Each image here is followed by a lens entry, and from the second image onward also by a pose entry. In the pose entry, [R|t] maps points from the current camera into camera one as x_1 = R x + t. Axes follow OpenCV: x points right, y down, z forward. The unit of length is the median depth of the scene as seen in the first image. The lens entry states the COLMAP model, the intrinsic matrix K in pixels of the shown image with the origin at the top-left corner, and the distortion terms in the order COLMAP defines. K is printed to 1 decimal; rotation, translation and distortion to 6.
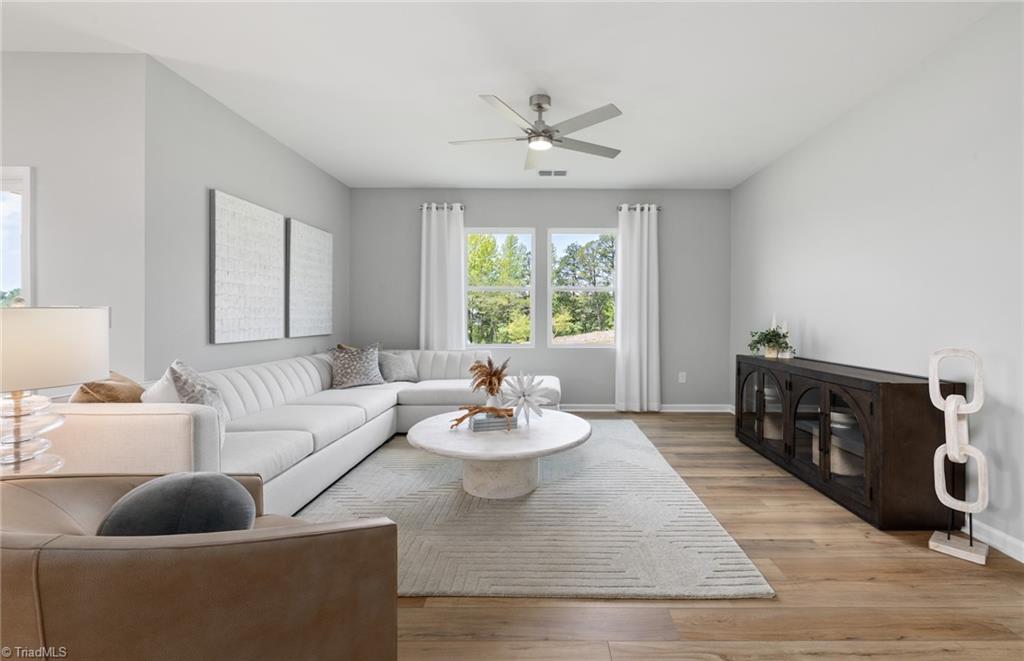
lens RADIAL K [[428.0, 0, 513.7], [0, 428.0, 318.2], [0, 0, 1]] dist [0.001872, 0.000264]
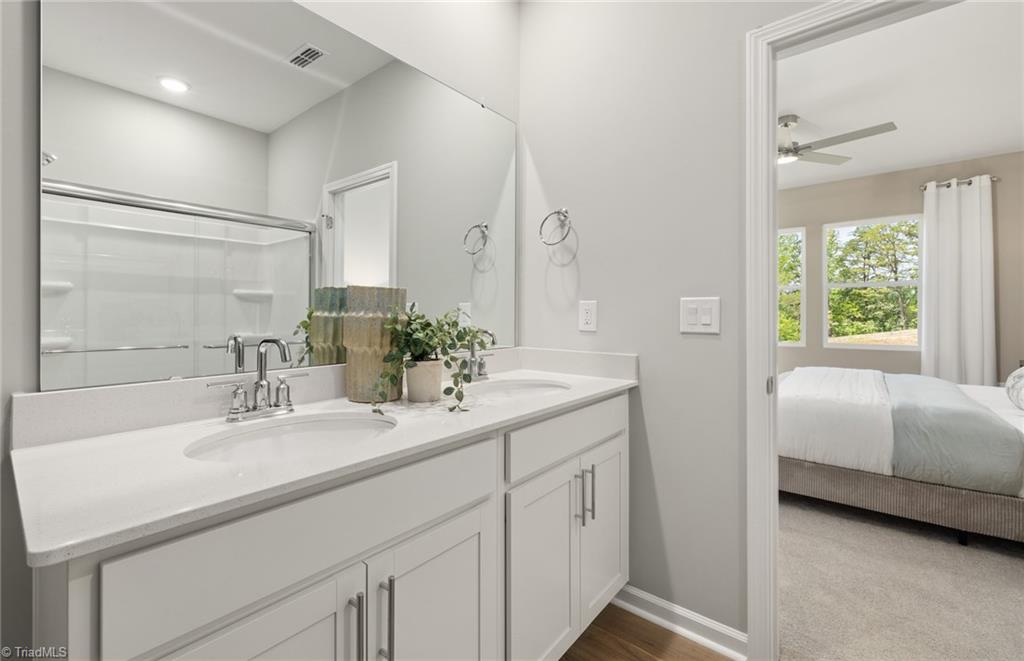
lens RADIAL K [[428.0, 0, 513.7], [0, 428.0, 318.2], [0, 0, 1]] dist [0.001872, 0.000264]
pose [[0.851313, -0.002473, -0.524652, -0.005351], [0.005153, 0.999980, 0.003647, -0.002773], [0.524633, -0.005808, 0.851309, -0.120852]]
